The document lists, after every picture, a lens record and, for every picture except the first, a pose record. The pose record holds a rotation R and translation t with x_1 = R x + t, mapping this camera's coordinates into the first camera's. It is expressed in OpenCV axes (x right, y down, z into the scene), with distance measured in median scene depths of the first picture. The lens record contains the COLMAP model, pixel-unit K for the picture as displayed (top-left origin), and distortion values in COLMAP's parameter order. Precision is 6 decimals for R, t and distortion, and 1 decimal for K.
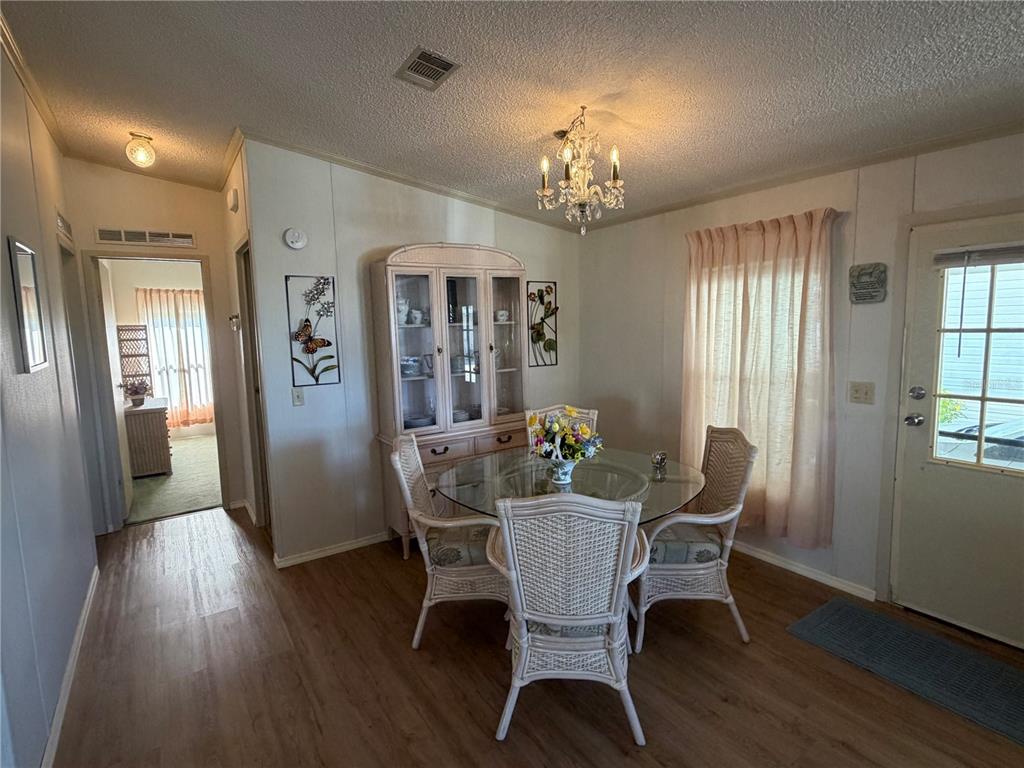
lens RADIAL K [[523.7, 0, 512.0], [0, 523.7, 384.0], [0, 0, 1]] dist [0.005814, -0.000286]
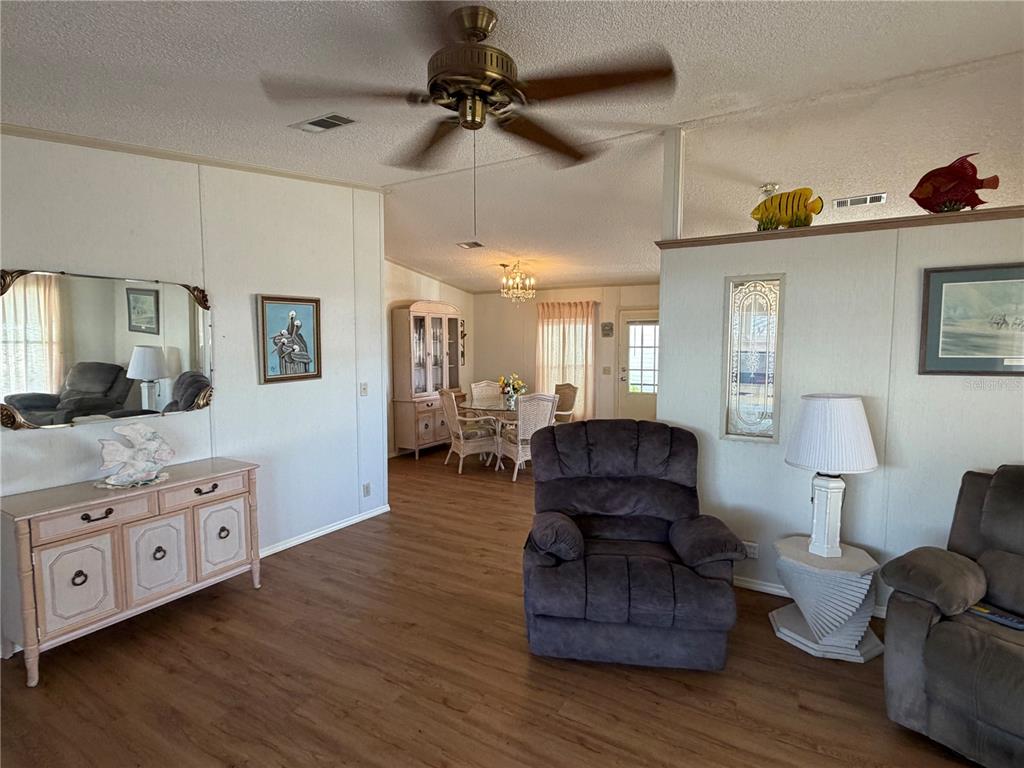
lens RADIAL K [[523.7, 0, 512.0], [0, 523.7, 384.0], [0, 0, 1]] dist [0.005814, -0.000286]
pose [[0.898232, -0.010857, 0.439387, -0.868526], [0.032574, 0.998590, -0.041917, 0.170402], [-0.438312, 0.051964, 0.897319, -1.087704]]
